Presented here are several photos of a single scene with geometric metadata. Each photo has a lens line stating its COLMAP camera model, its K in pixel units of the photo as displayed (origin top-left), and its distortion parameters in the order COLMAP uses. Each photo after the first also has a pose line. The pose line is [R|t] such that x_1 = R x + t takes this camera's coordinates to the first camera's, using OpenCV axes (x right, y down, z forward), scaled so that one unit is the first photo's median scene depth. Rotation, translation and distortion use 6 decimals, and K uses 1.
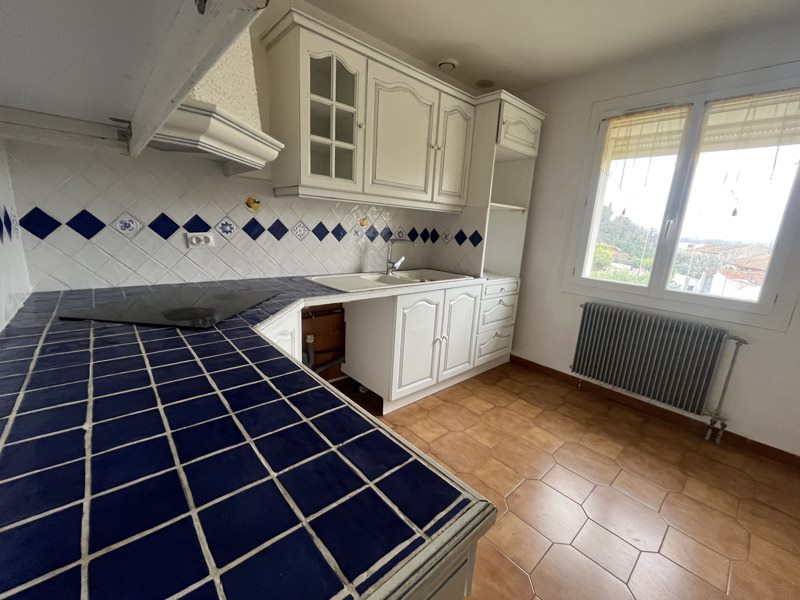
lens RADIAL K [[334.2, 0, 400.0], [0, 334.2, 300.0], [0, 0, 1]] dist [-0.002344, -0.000591]
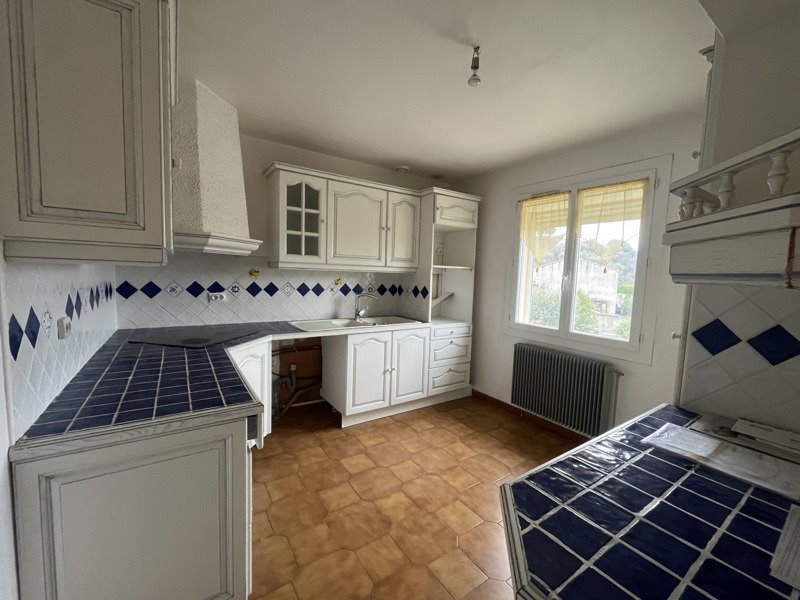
lens RADIAL K [[334.2, 0, 400.0], [0, 334.2, 300.0], [0, 0, 1]] dist [-0.002344, -0.000591]
pose [[0.990768, -0.011087, -0.135116, 0.341194], [-0.008787, 0.989302, -0.145614, 0.038182], [0.135285, 0.145457, 0.980072, -0.304559]]
